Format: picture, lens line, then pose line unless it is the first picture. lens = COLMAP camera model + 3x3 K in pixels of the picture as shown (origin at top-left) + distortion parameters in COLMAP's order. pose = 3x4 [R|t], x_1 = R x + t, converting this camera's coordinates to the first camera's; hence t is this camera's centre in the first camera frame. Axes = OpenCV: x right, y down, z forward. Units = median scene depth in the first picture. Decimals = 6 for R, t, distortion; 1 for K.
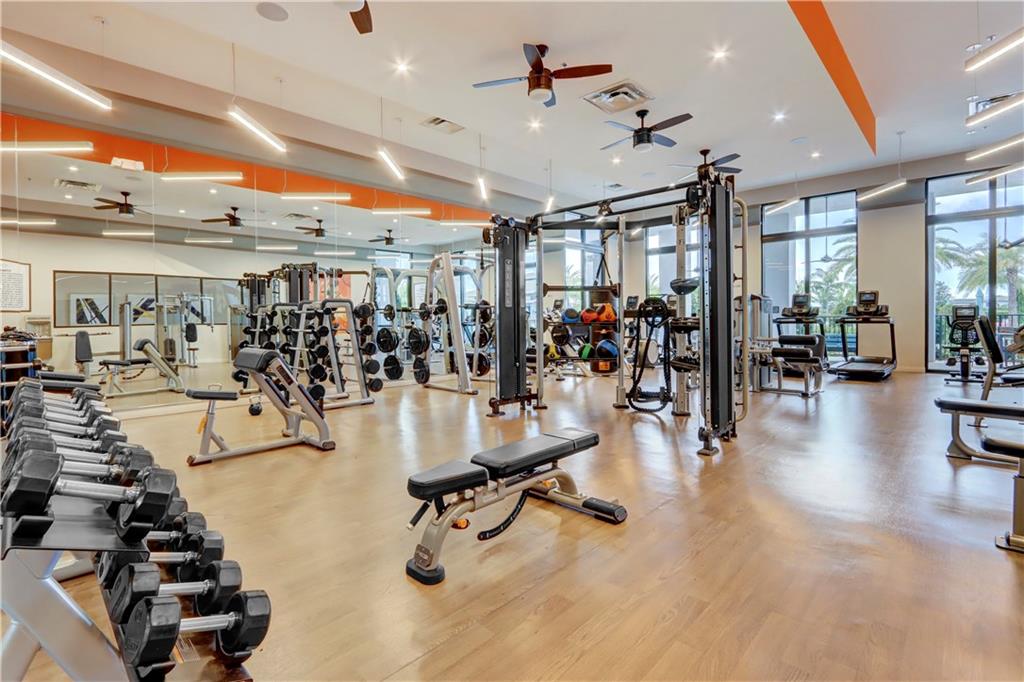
lens RADIAL K [[492.1, 0, 512.0], [0, 492.1, 341.0], [0, 0, 1]] dist [0.000223, 0.000147]
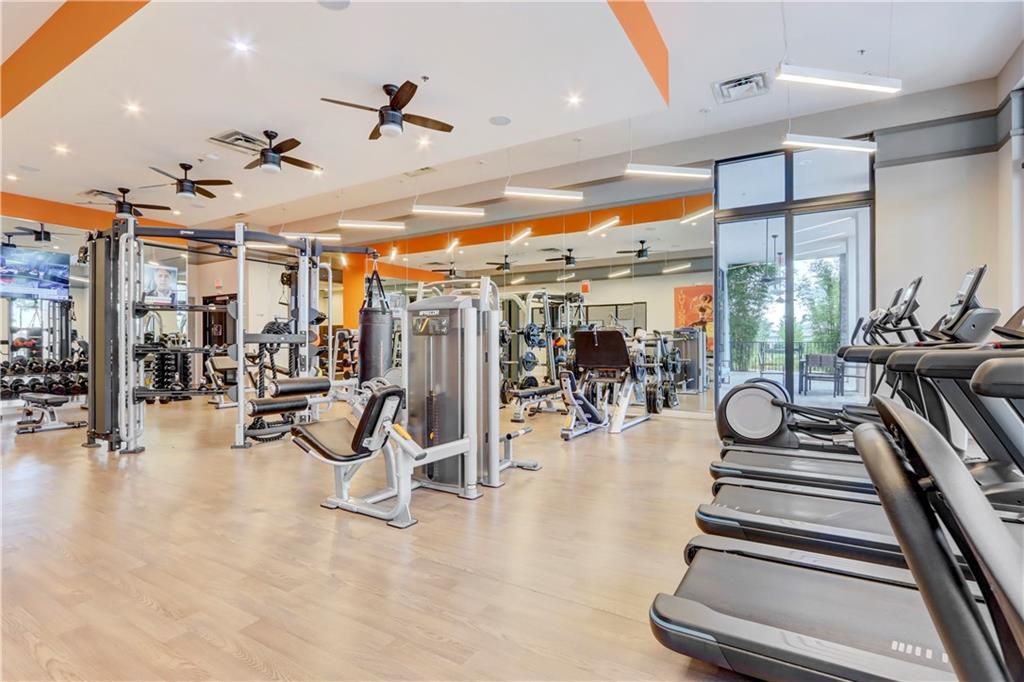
lens RADIAL K [[492.1, 0, 512.0], [0, 492.1, 341.0], [0, 0, 1]] dist [0.000223, 0.000147]
pose [[0.198179, -0.000164, -0.980166, 0.580776], [-0.029718, 0.999539, -0.006175, -0.016938], [0.979715, 0.030353, 0.198083, 0.519485]]
